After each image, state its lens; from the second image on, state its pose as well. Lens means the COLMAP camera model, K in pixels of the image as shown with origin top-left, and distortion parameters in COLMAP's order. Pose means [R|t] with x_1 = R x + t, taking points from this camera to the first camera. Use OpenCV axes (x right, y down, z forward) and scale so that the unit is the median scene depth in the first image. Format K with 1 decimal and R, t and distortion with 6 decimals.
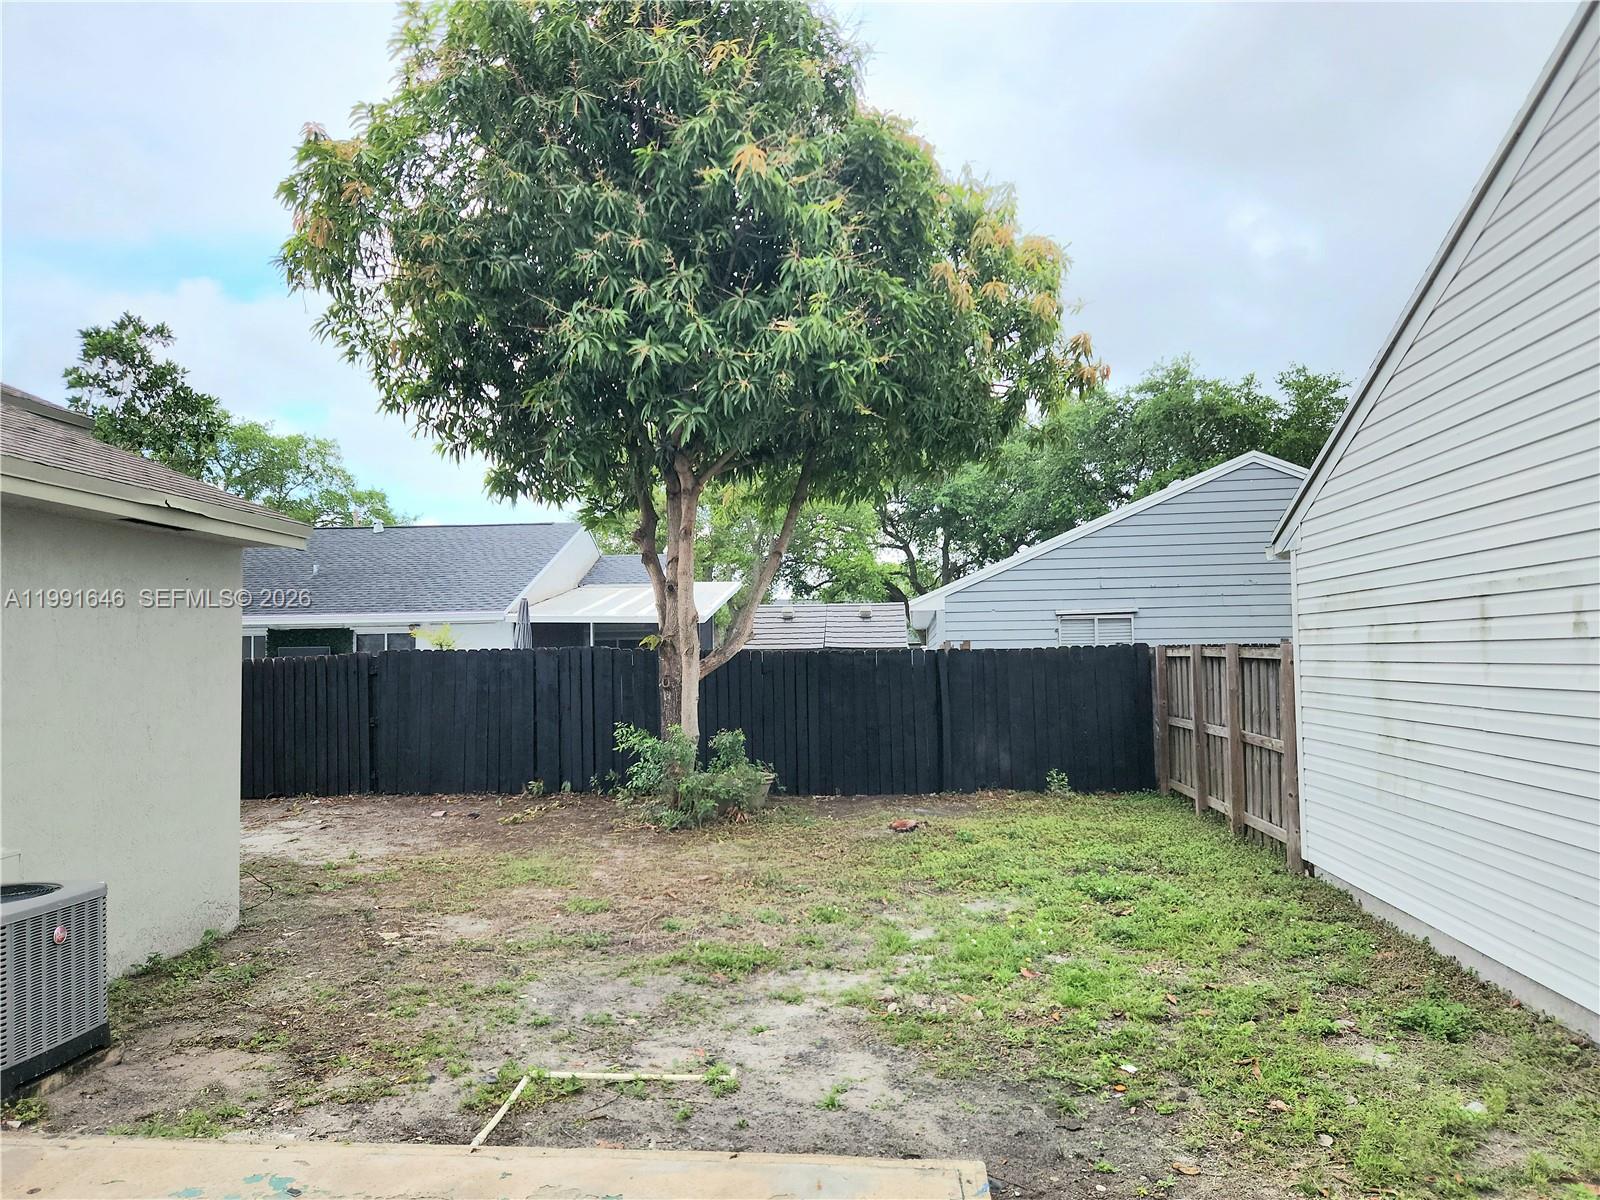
lens RADIAL K [[1079.5, 0, 790.6], [0, 1079.5, 593.1], [0, 0, 1]] dist [0.064729, -0.052956]
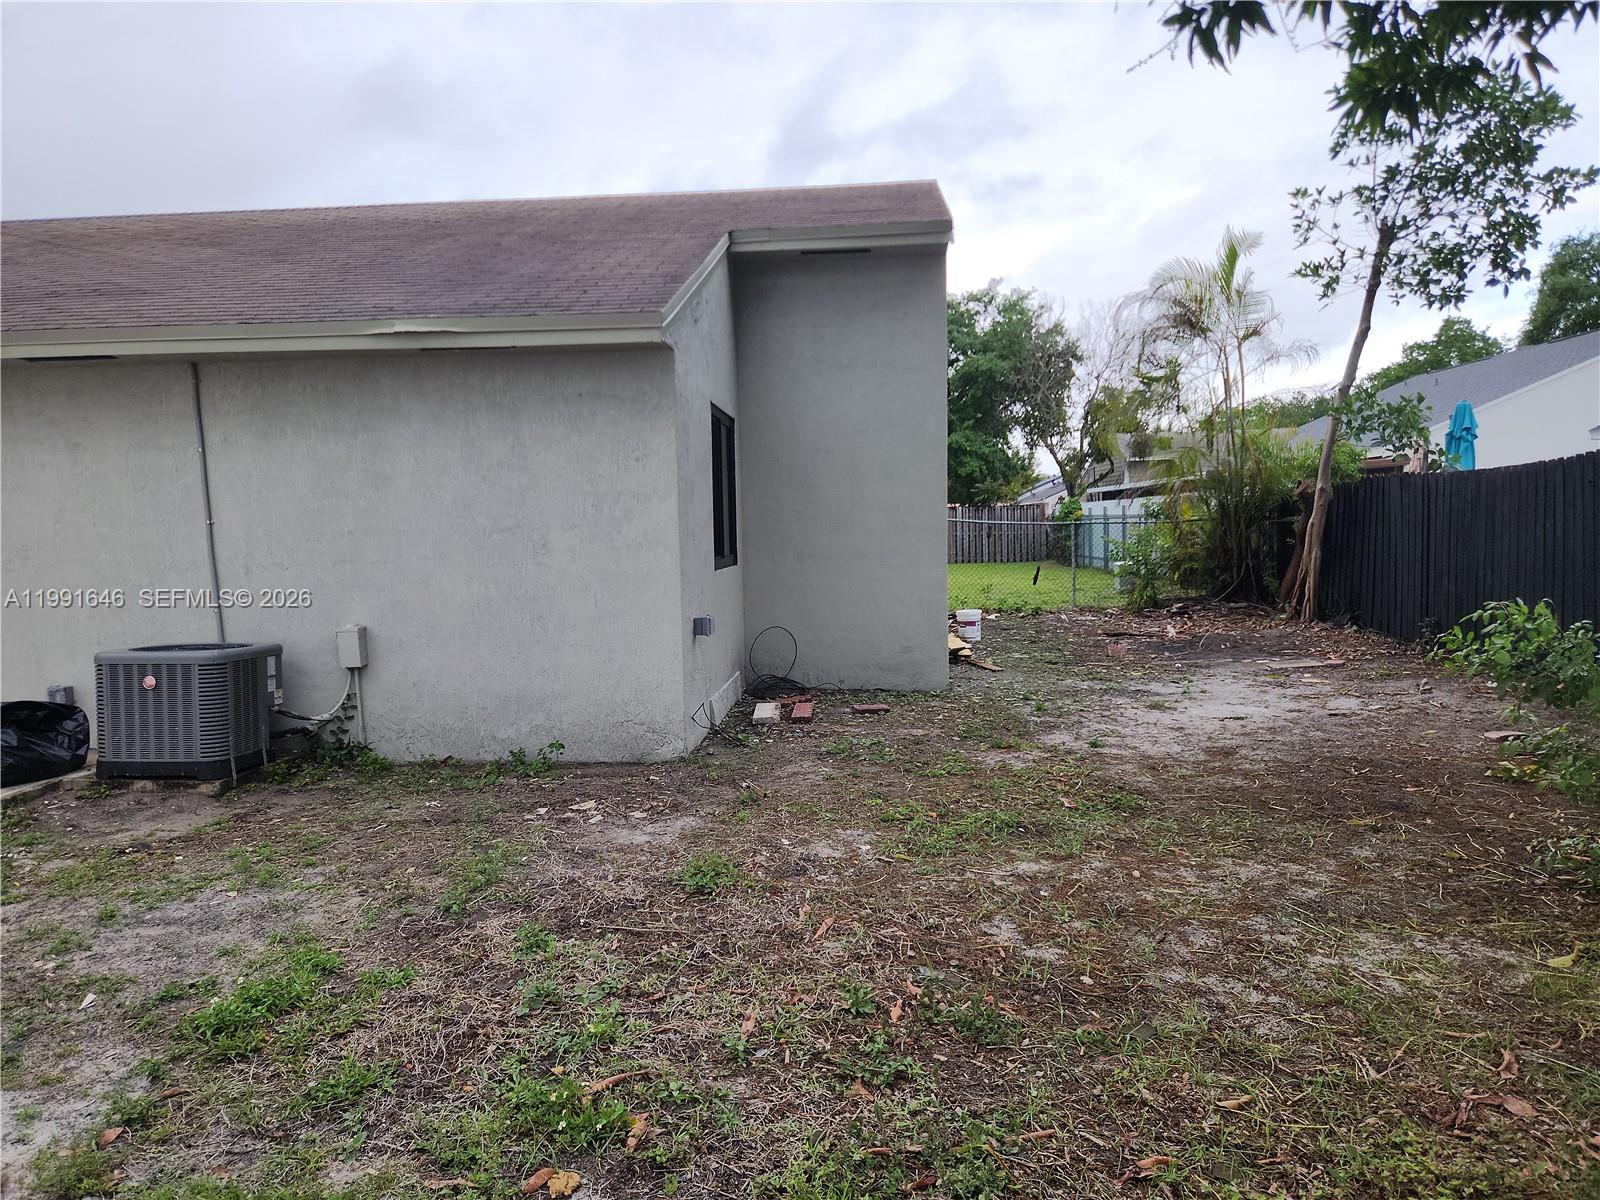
lens RADIAL K [[1079.5, 0, 790.6], [0, 1079.5, 593.1], [0, 0, 1]] dist [0.064729, -0.052956]
pose [[-0.003657, 0.070062, -0.997536, 0.508330], [0.065537, 0.995415, 0.069673, 0.127023], [0.997843, -0.065121, -0.008232, 1.397808]]
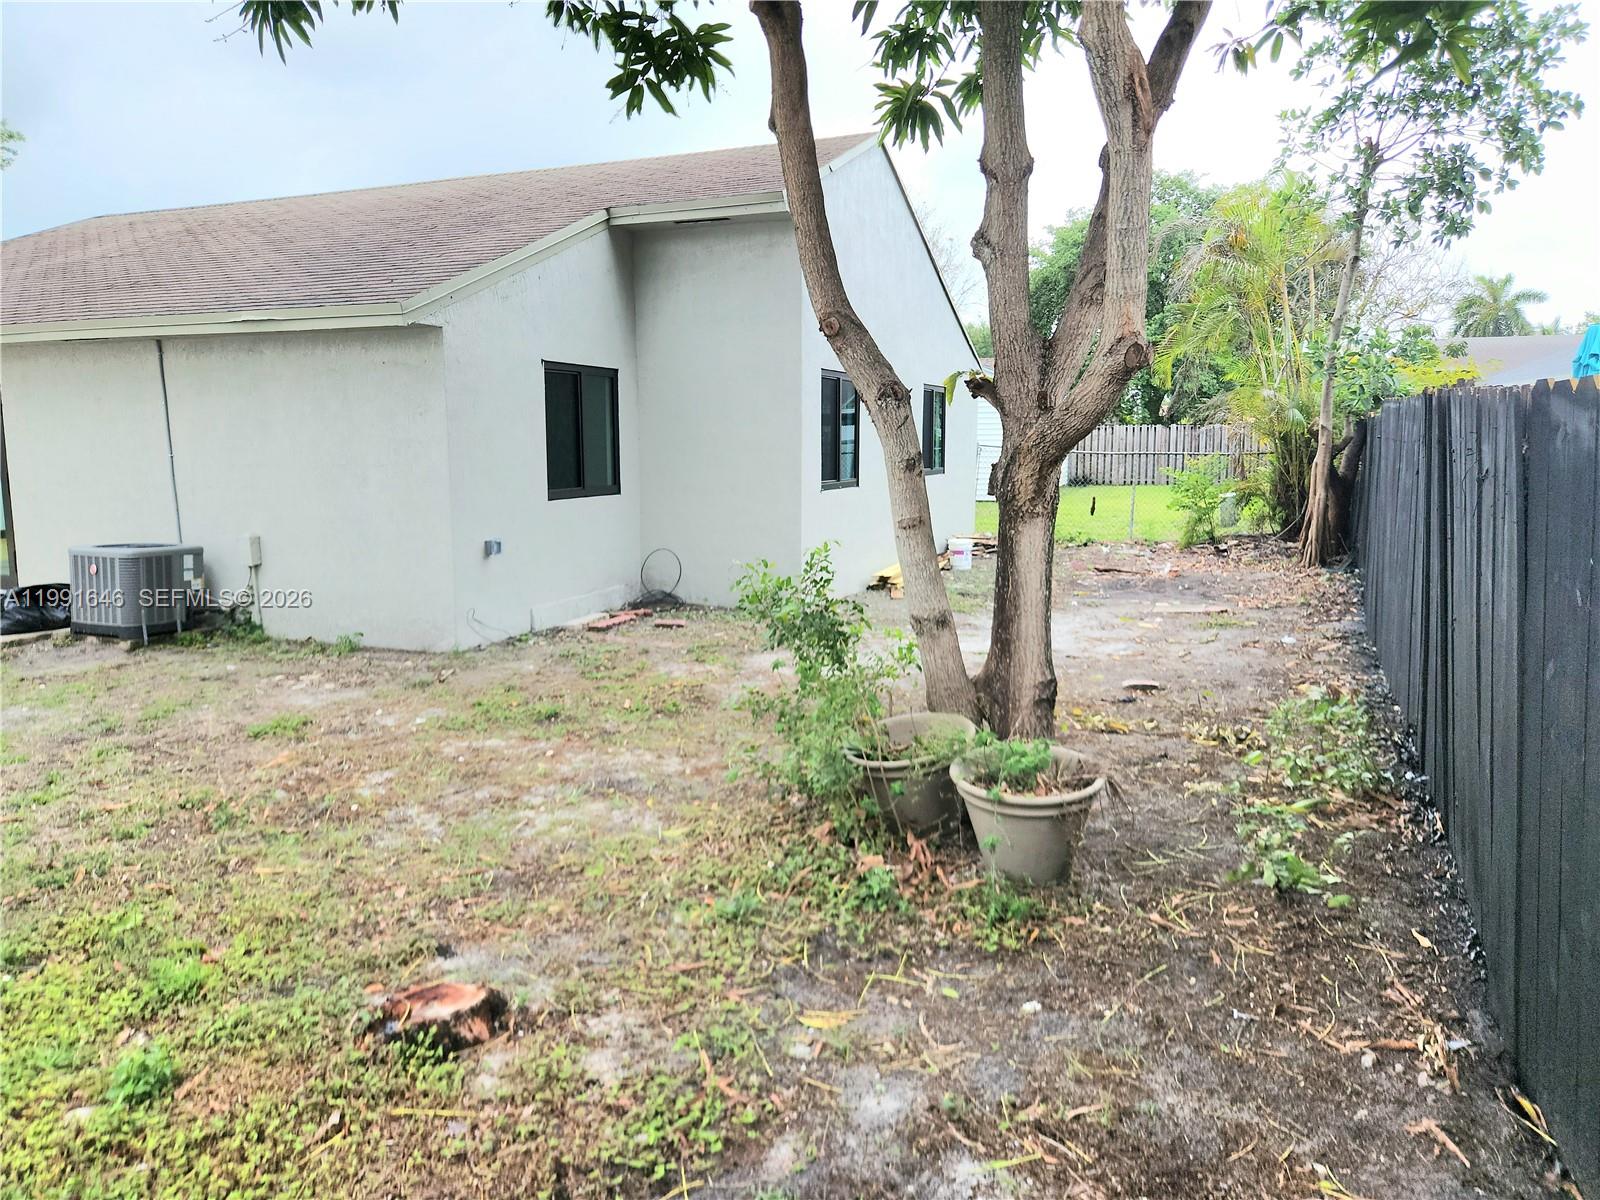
lens RADIAL K [[1102.6, 0, 799.4], [0, 1102.6, 559.7], [0, 0, 1]] dist [0.025376, 0.000119]
pose [[-0.300891, 0.113732, -0.946852, 0.631276], [0.051832, 0.993346, 0.102846, 0.123882], [0.952249, -0.018132, -0.304784, 2.160787]]
